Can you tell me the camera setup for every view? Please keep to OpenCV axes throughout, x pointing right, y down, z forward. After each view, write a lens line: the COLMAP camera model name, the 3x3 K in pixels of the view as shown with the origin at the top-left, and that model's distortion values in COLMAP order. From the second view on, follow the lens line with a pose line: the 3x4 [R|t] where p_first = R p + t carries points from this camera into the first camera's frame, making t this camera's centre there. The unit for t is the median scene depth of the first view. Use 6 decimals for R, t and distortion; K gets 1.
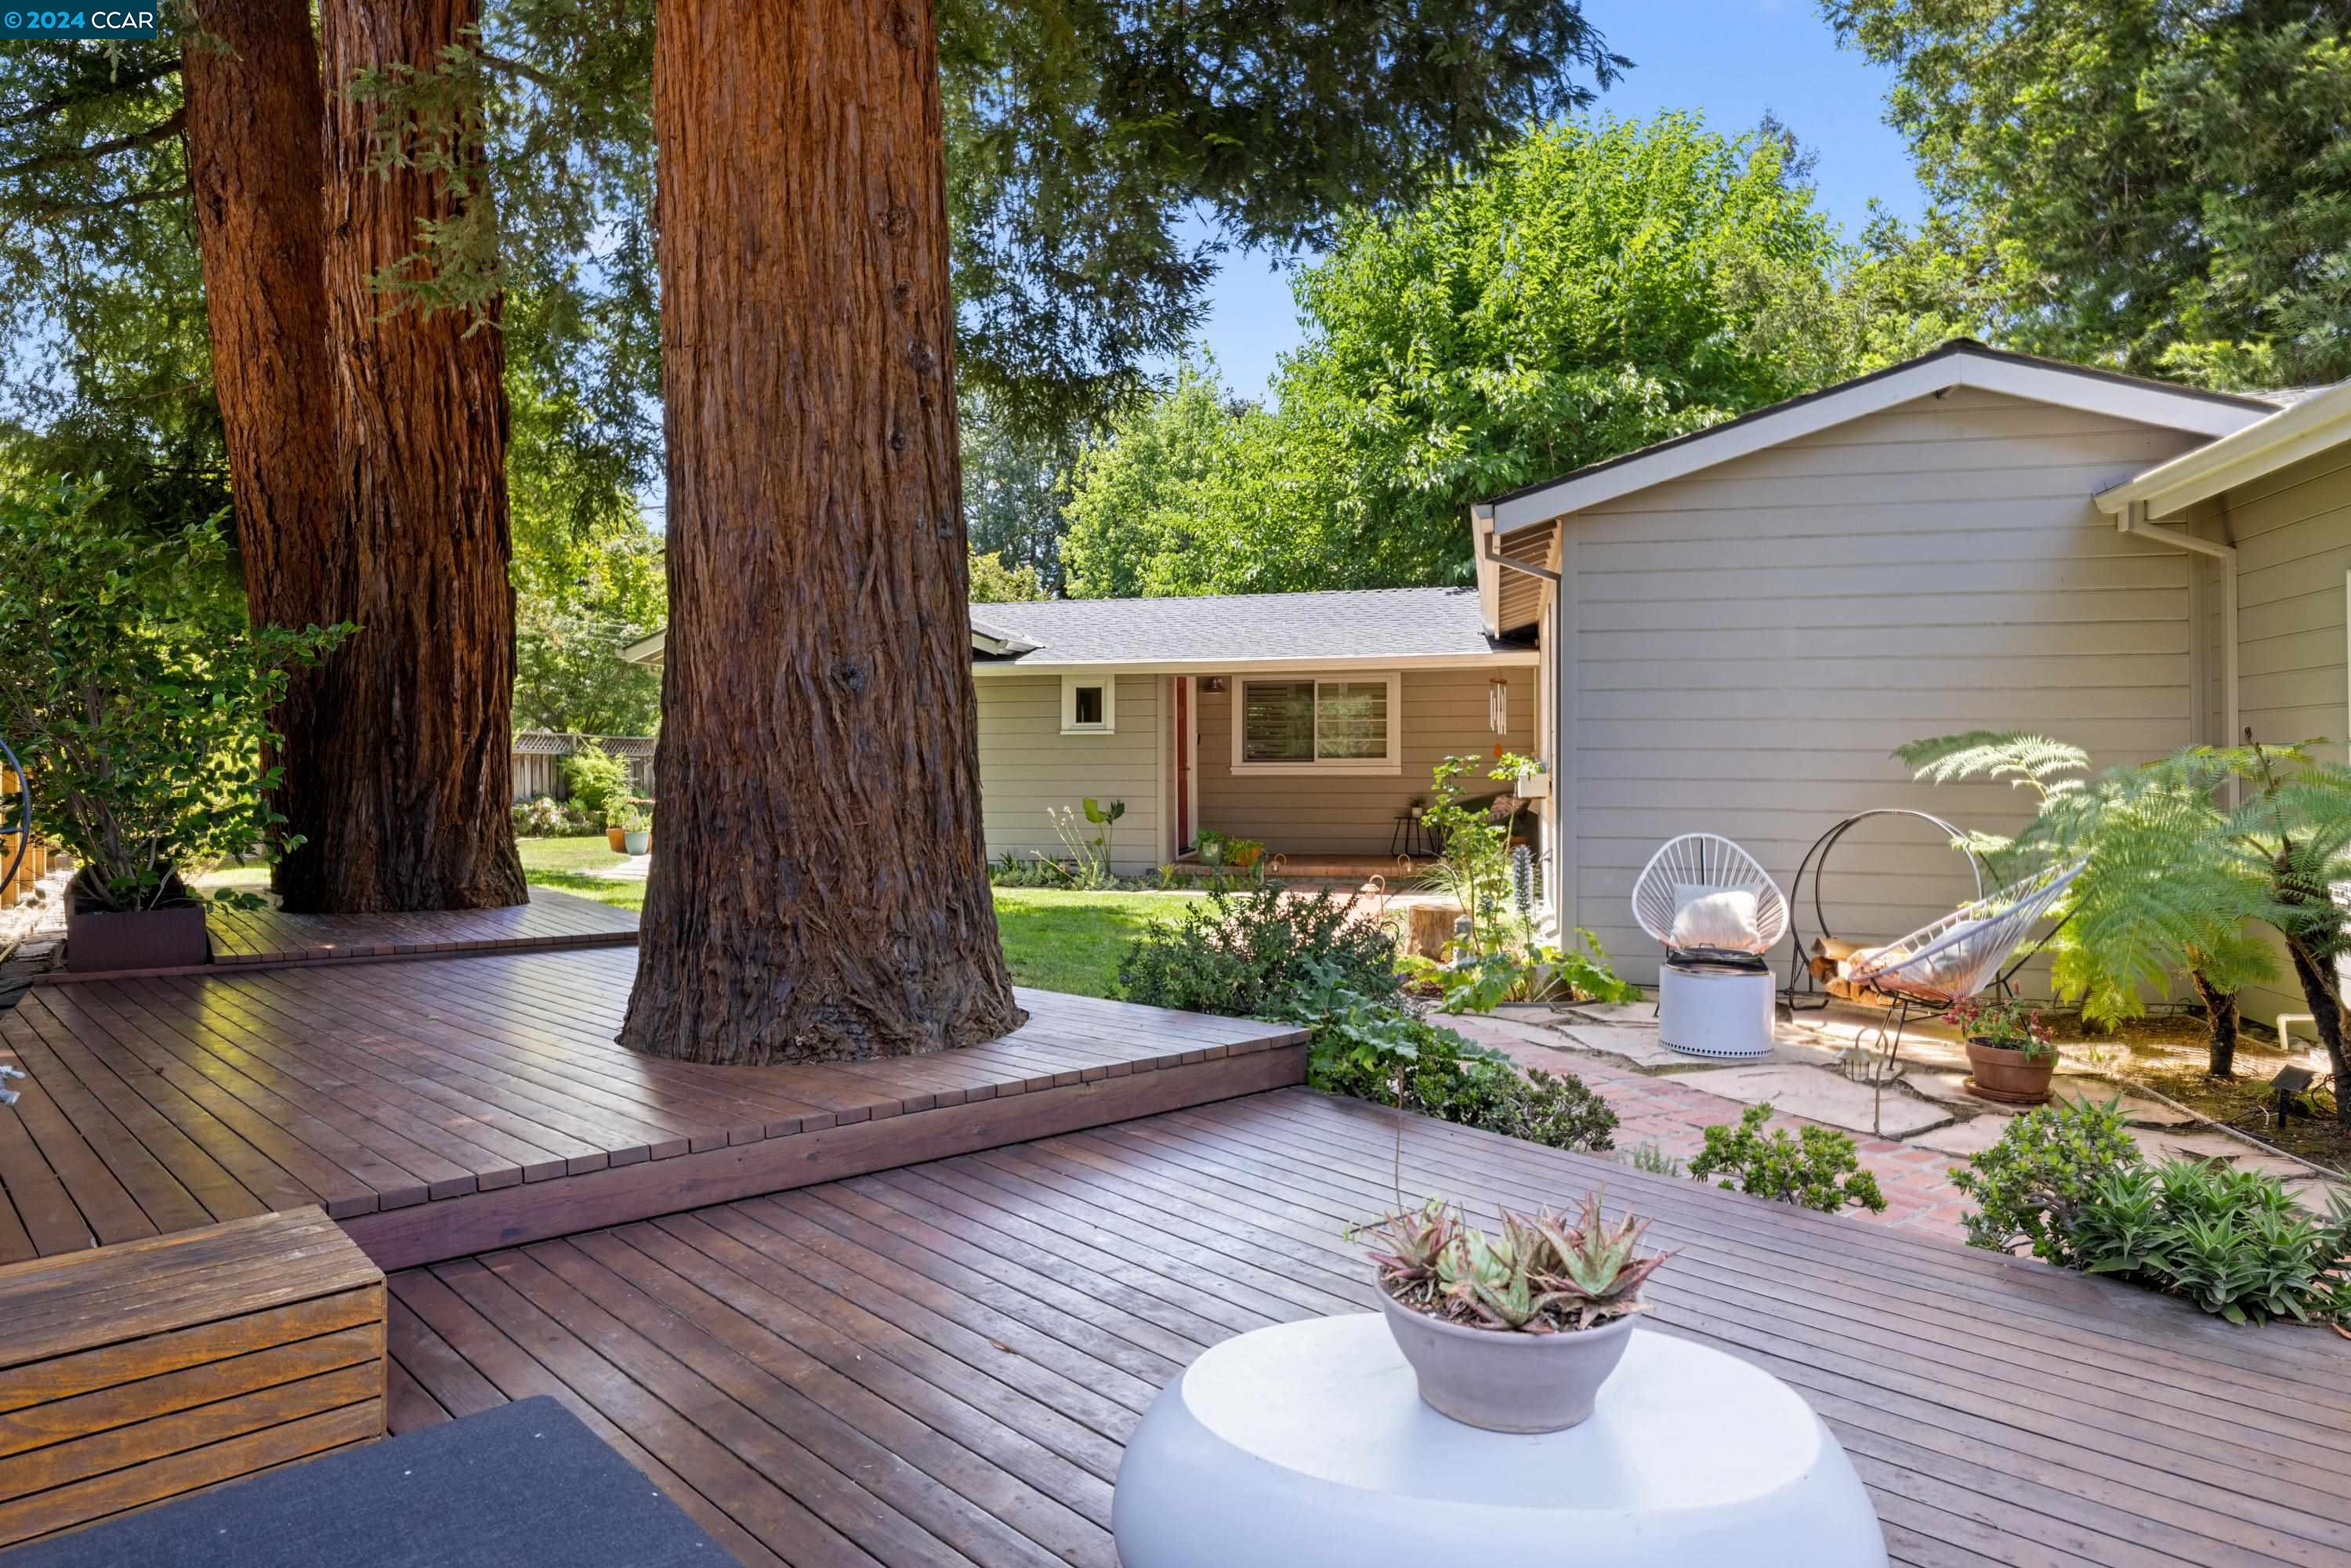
lens RADIAL K [[1356.5, 0, 1178.4], [0, 1356.5, 773.5], [0, 0, 1]] dist [-0.001031, -0.000136]
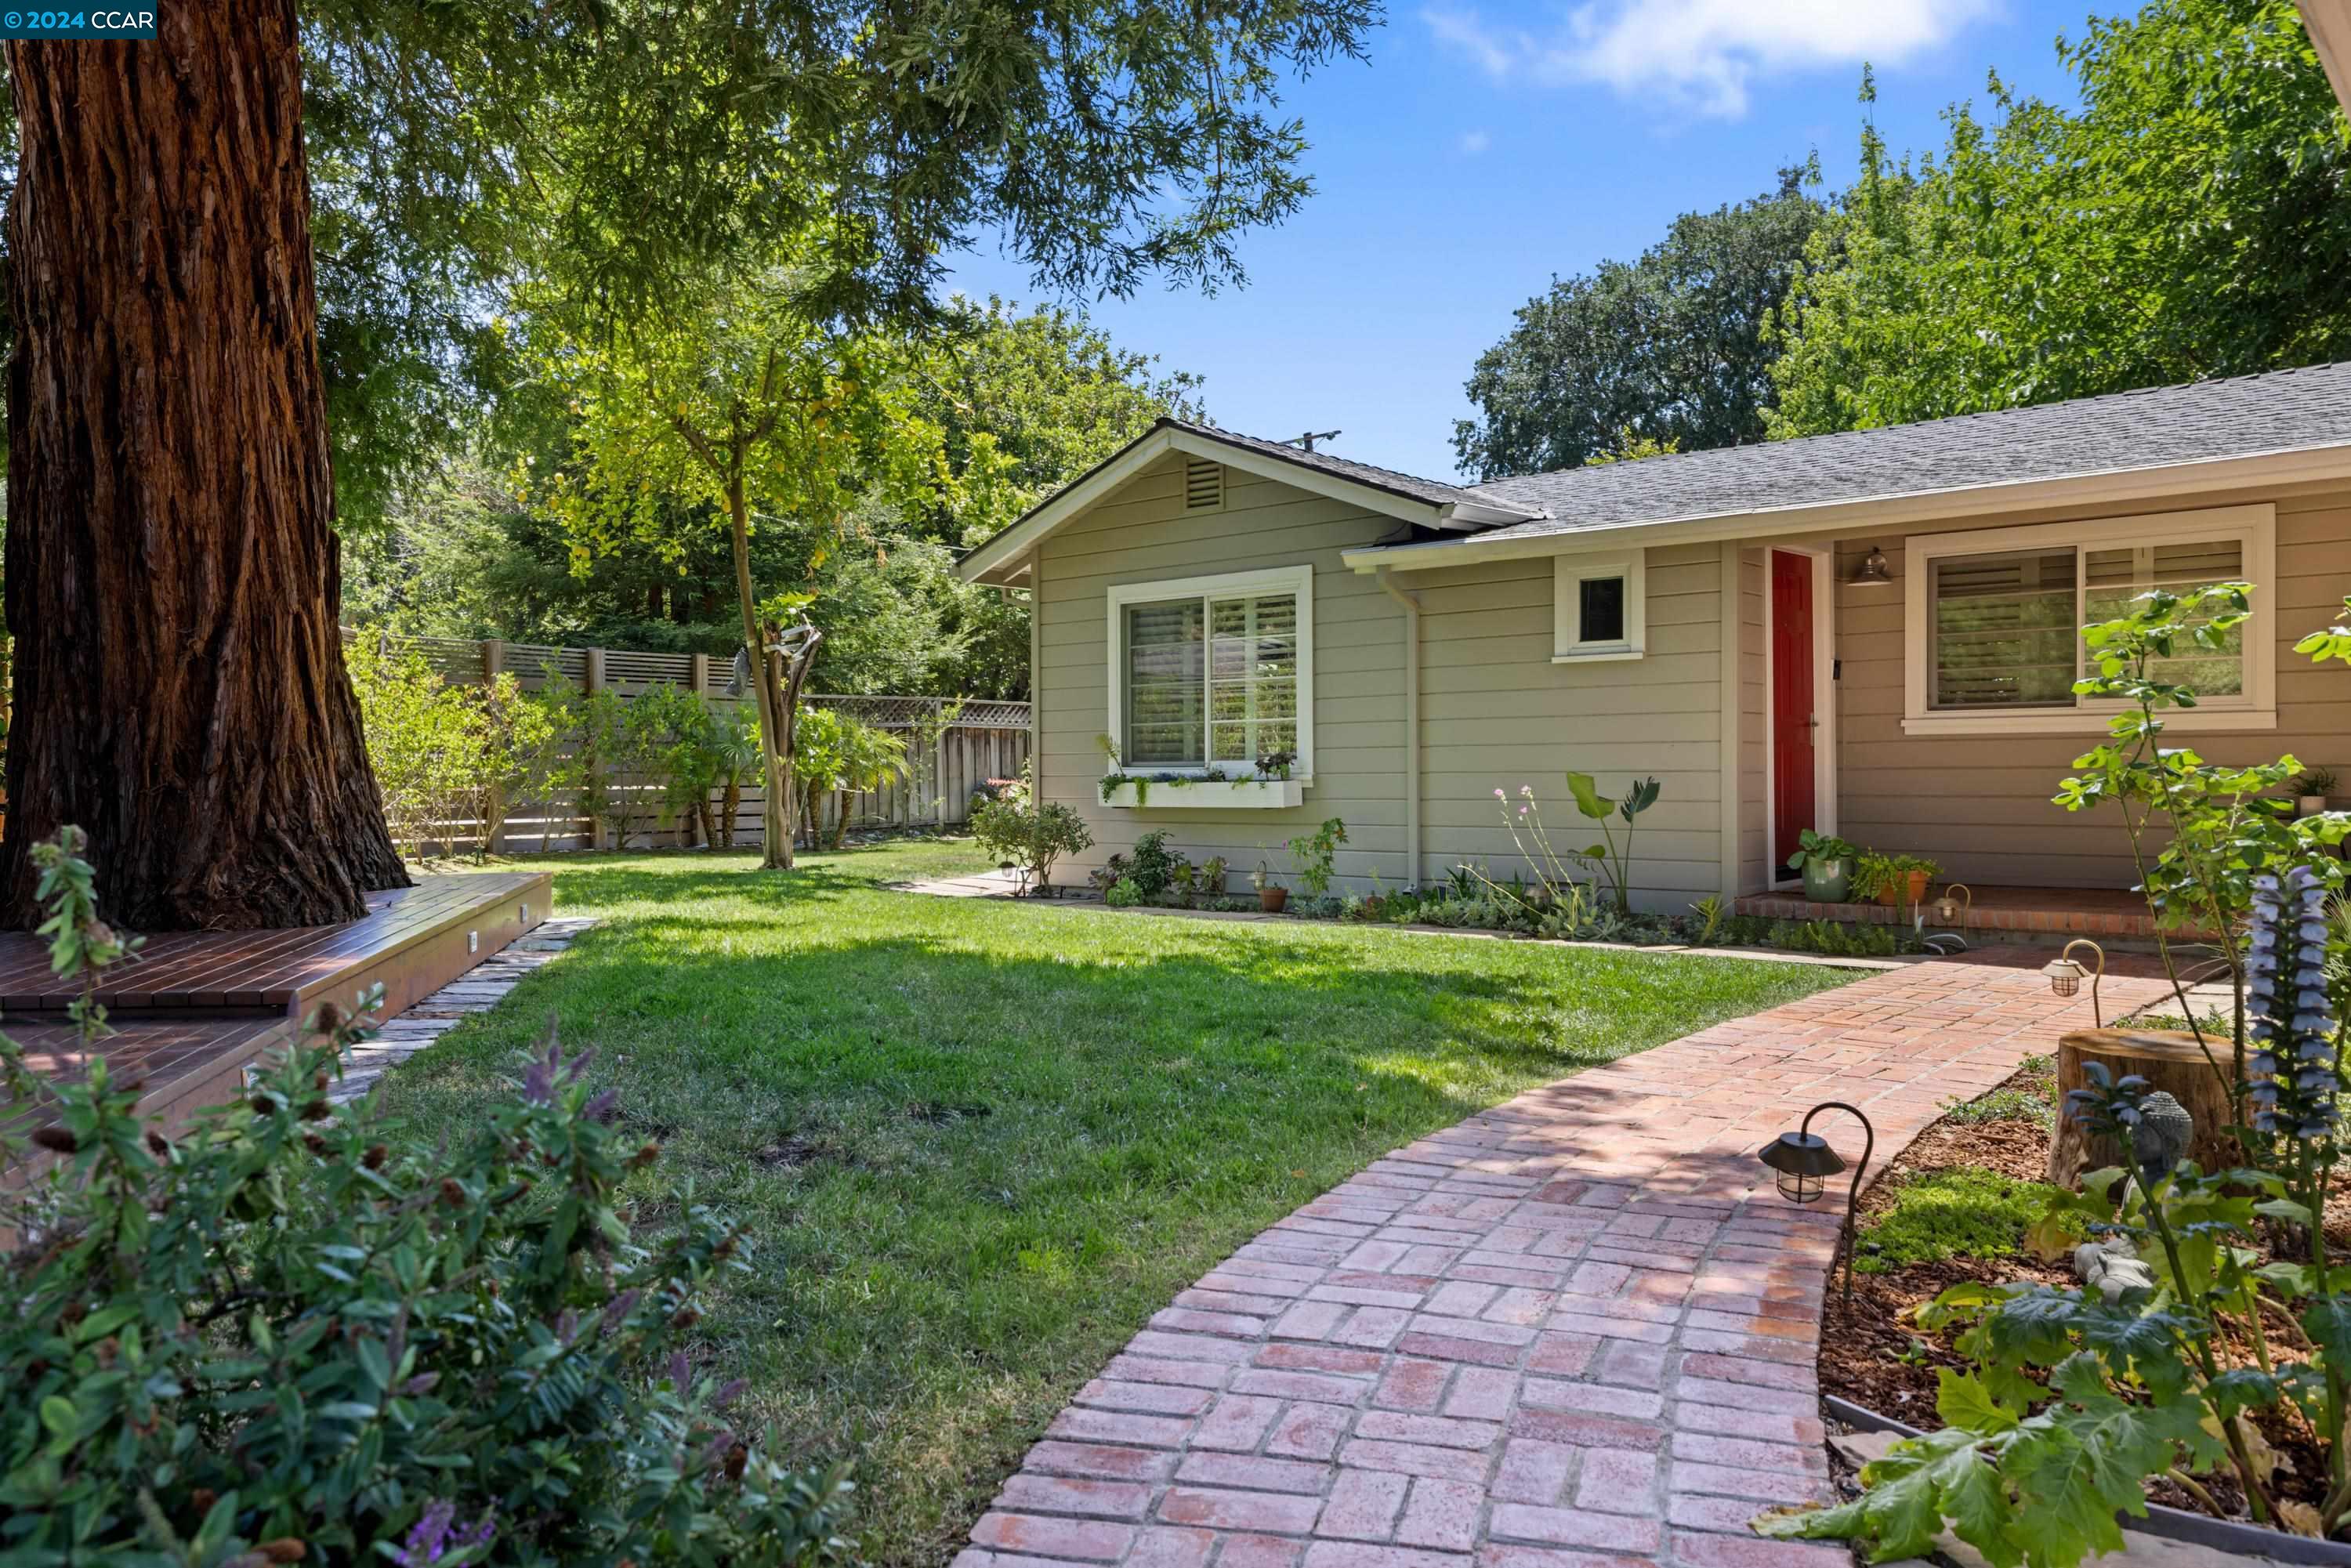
lens RADIAL K [[1660.2, 0, 1160.9], [0, 1660.2, 783.8], [0, 0, 1]] dist [-0.015625, 0.009559]
pose [[0.878391, 0.001336, -0.477941, 0.189774], [0.001459, 0.999984, 0.005476, 0.033136], [0.477941, -0.005507, 0.878375, 0.573314]]
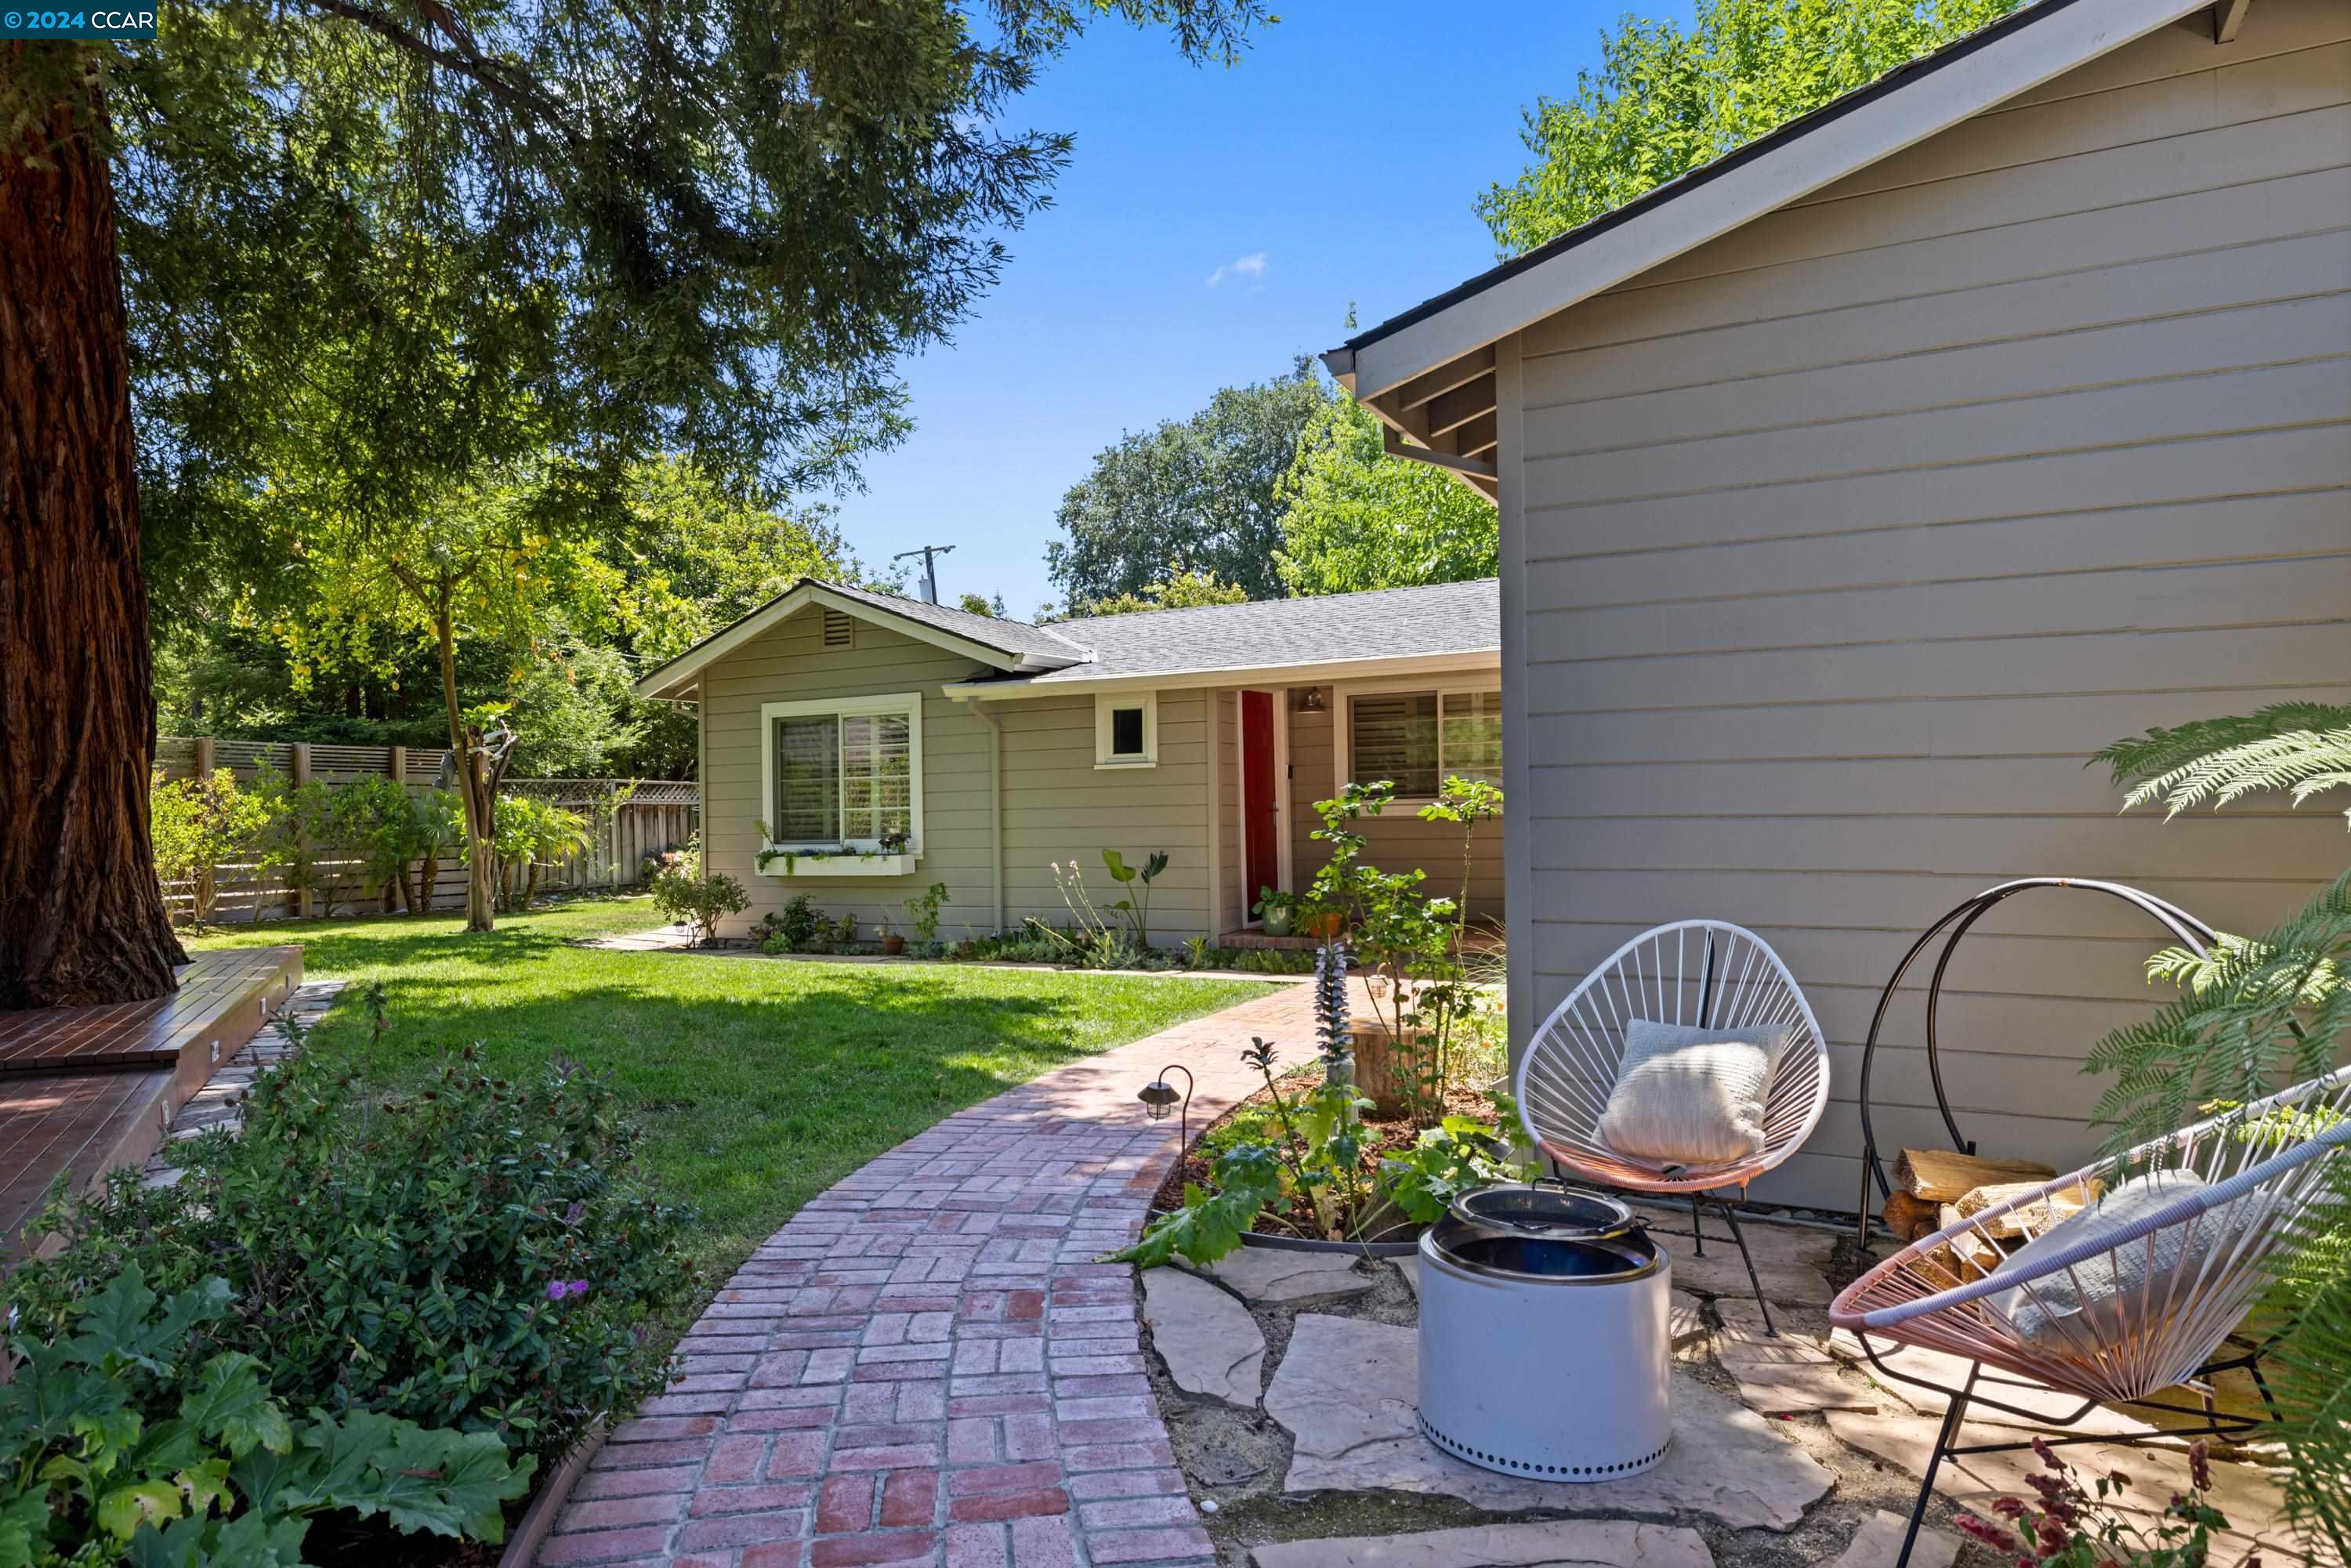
lens RADIAL K [[1413.7, 0, 1164.3], [0, 1413.7, 786.8], [0, 0, 1]] dist [-0.012490, 0.007615]
pose [[0.969108, -0.019653, -0.245851, 0.290967], [0.014387, 0.999627, -0.023199, 0.002477], [0.246215, 0.018946, 0.969030, 0.385209]]
